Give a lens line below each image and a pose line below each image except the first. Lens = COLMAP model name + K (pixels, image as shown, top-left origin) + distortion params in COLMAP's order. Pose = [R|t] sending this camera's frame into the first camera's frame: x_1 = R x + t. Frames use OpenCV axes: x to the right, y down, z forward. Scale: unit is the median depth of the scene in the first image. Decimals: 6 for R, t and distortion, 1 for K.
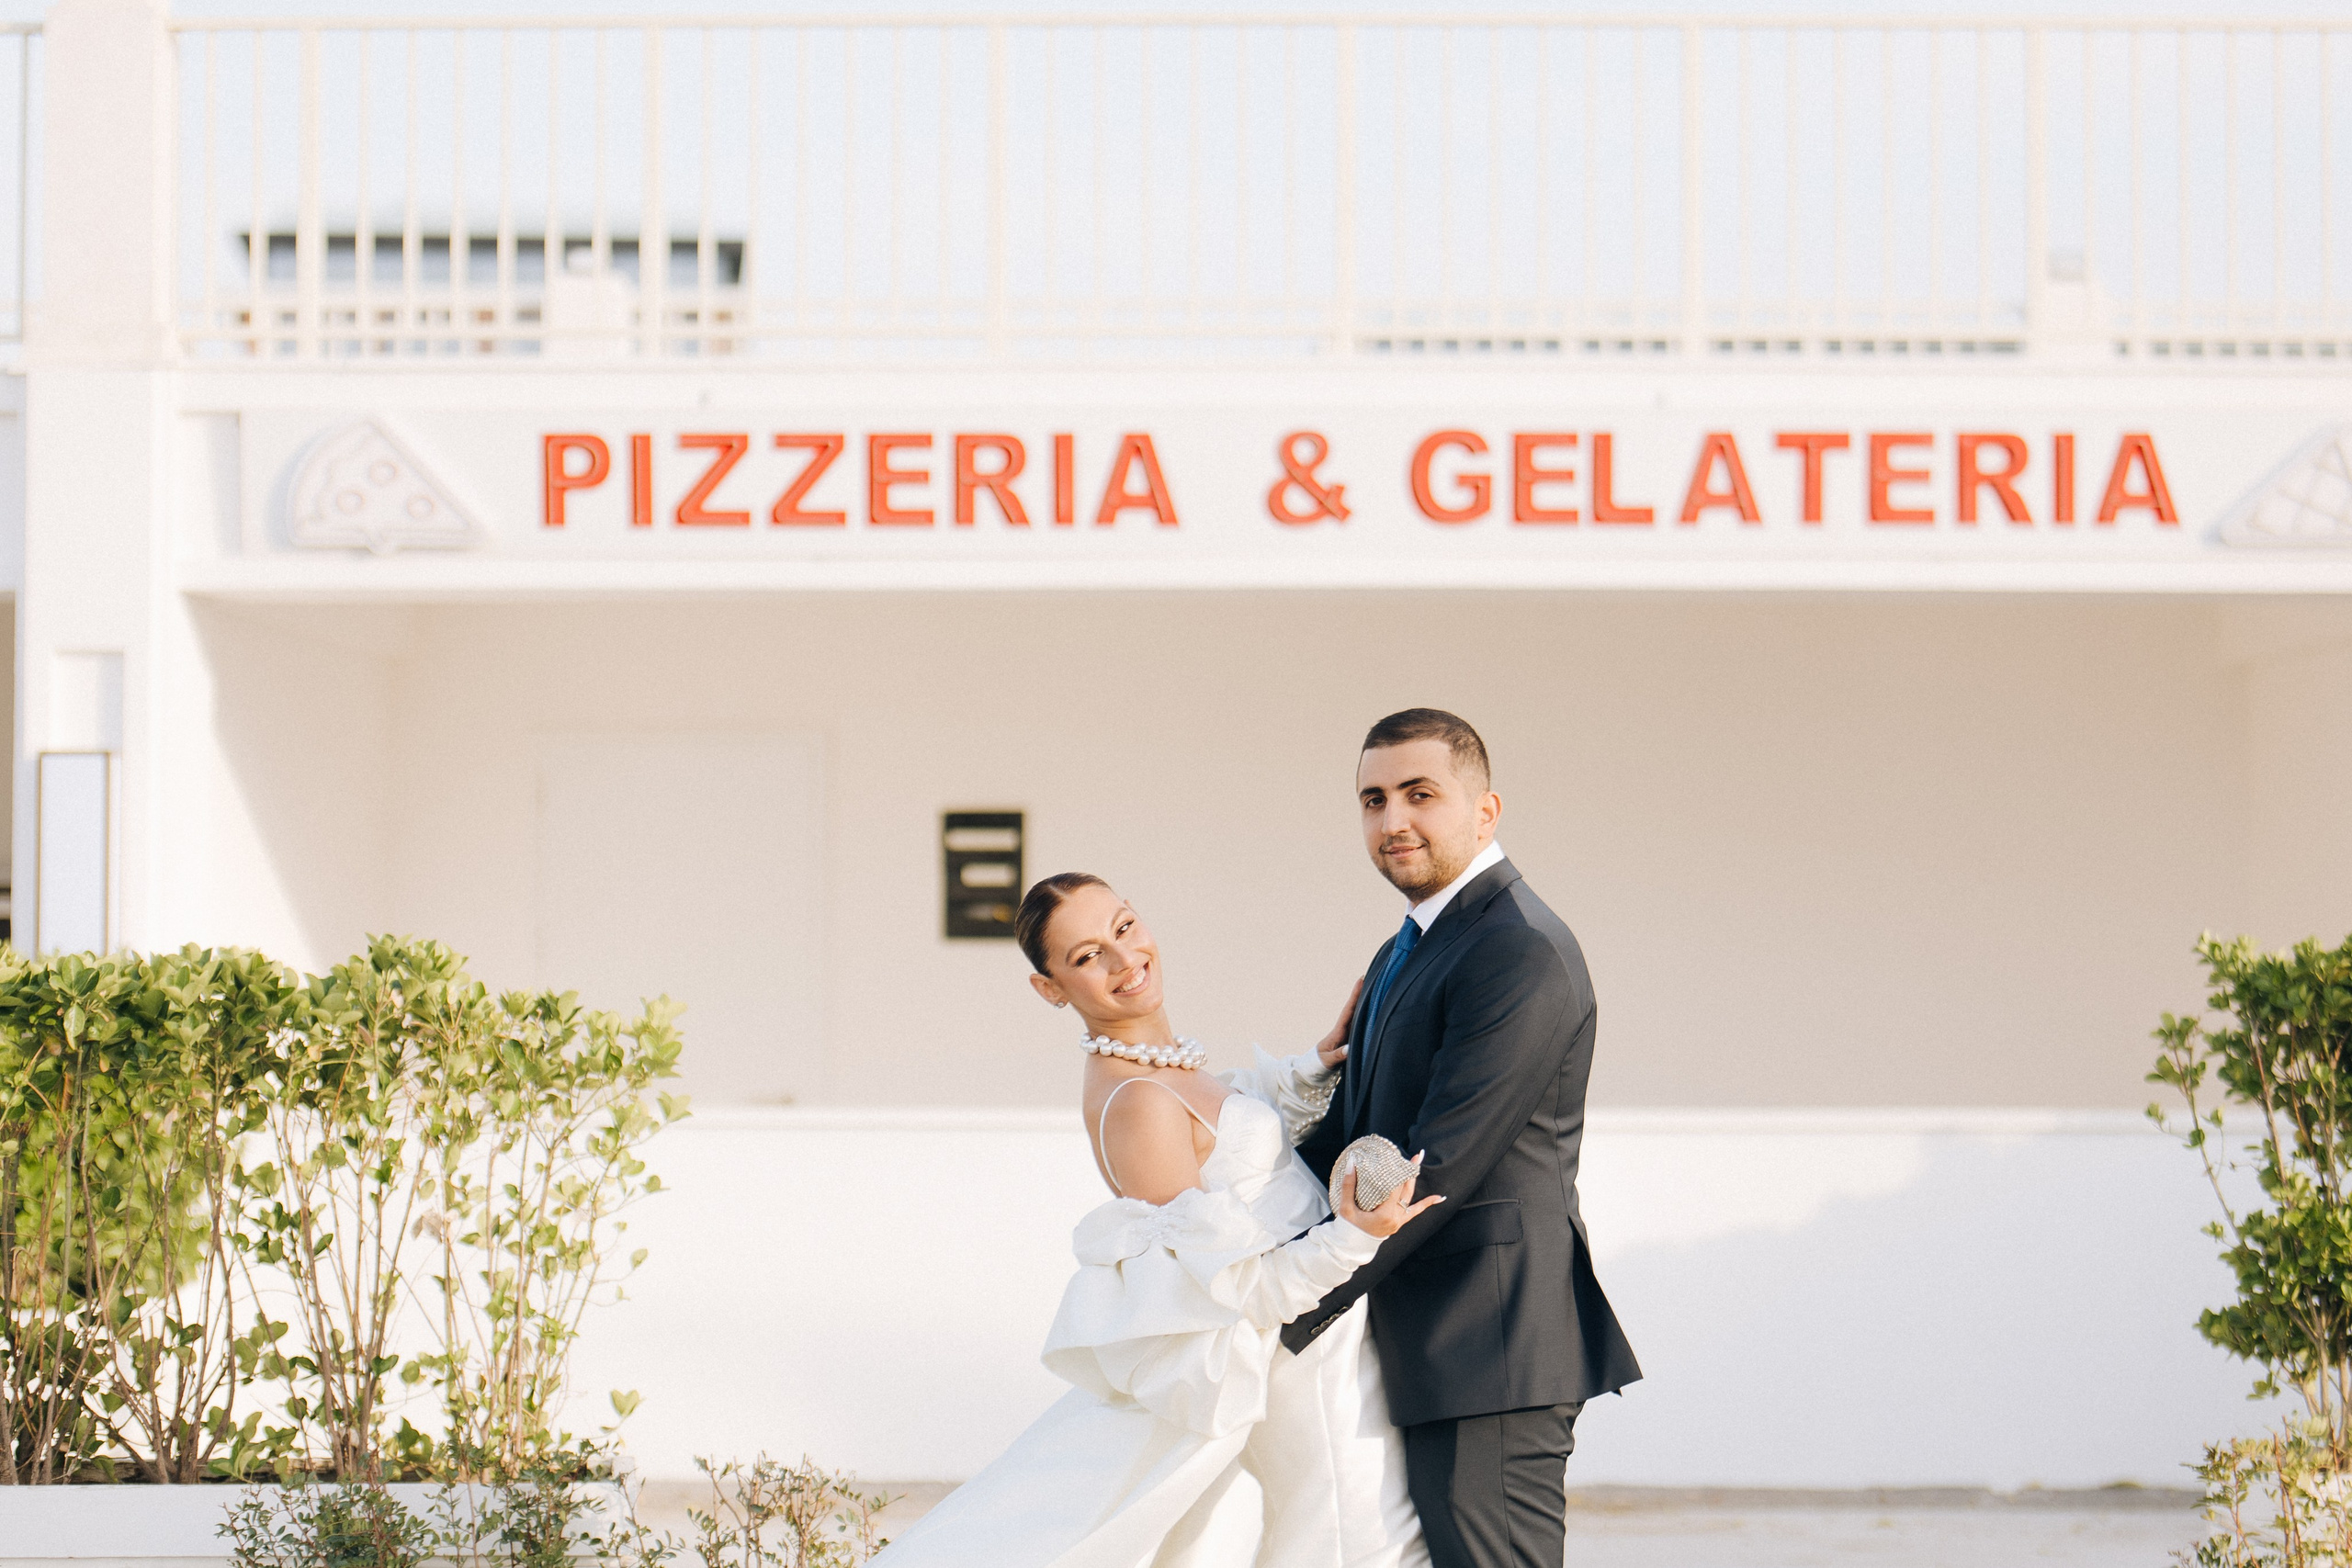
lens RADIAL K [[5708.6, 0, 1130.2], [0, 5708.6, 784.3], [0, 0, 1]] dist [-0.074054, 0.042977]
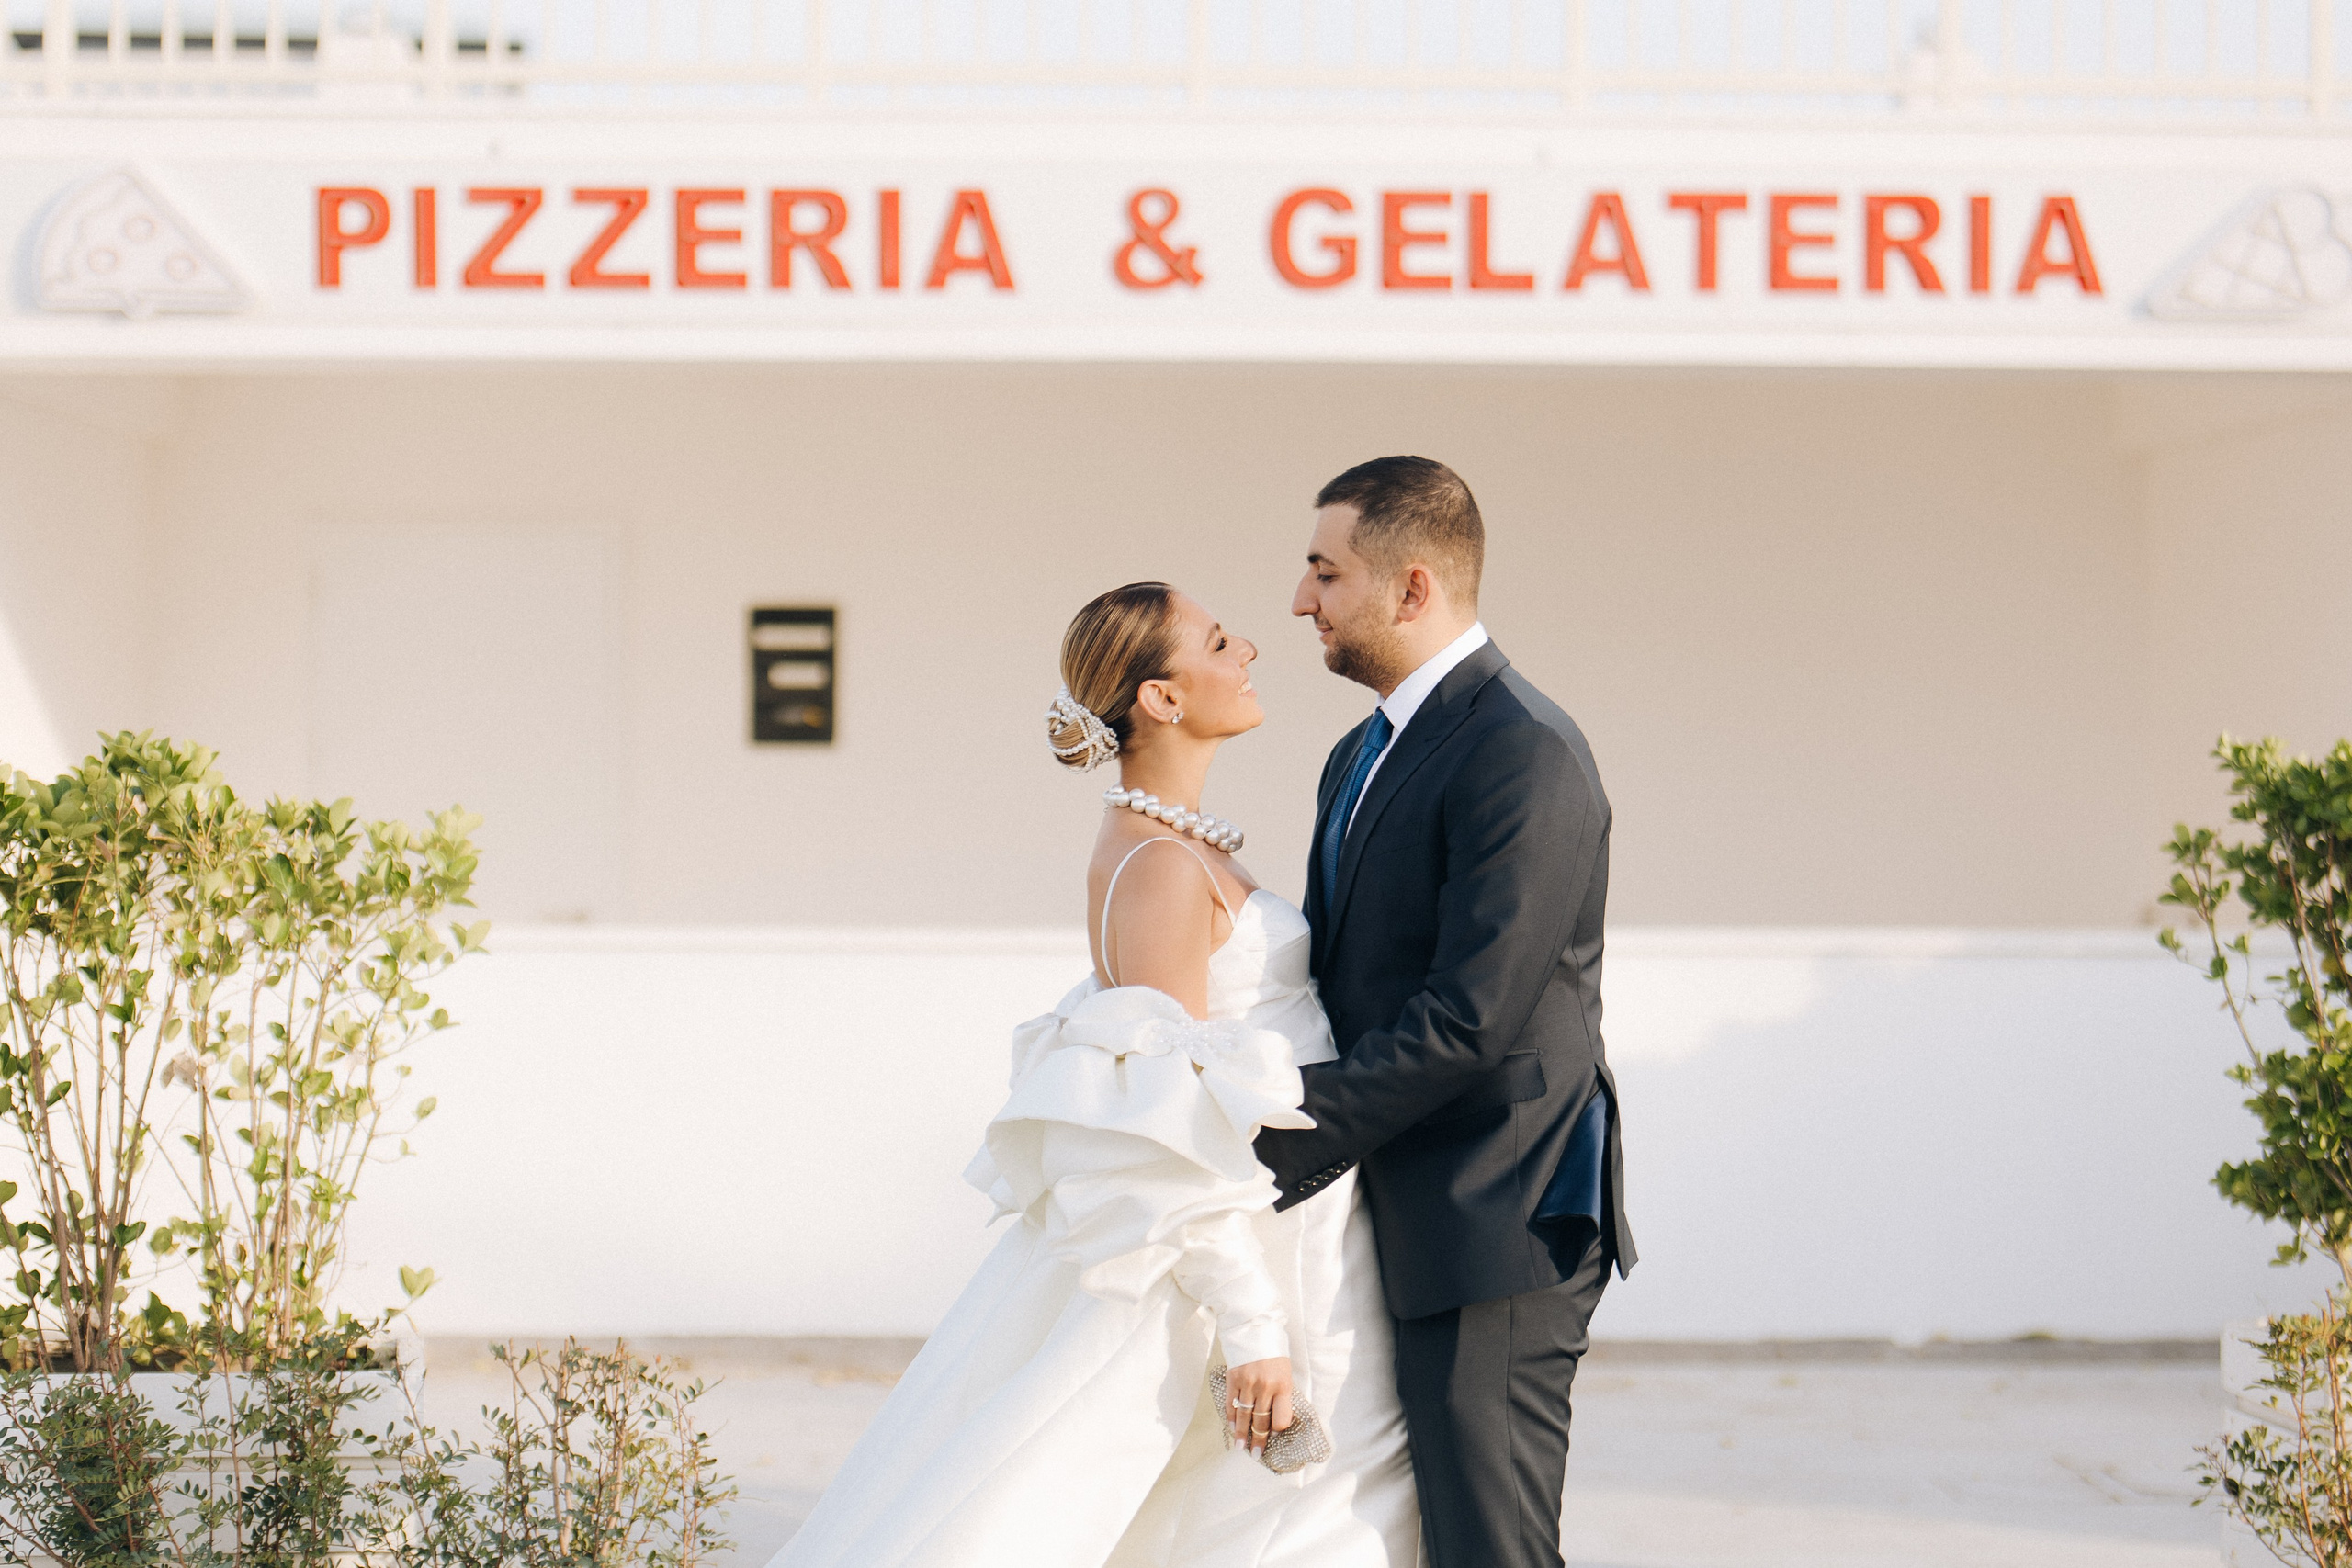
lens RADIAL K [[5652.6, 0, 1177.4], [0, 5652.6, 682.0], [0, 0, 1]] dist [-0.104741, 0.181878]
pose [[0.998830, 0.001779, 0.048329, -0.013829], [-0.002501, 0.999886, 0.014874, 0.005625], [-0.048297, -0.014978, 0.998721, 0.142449]]
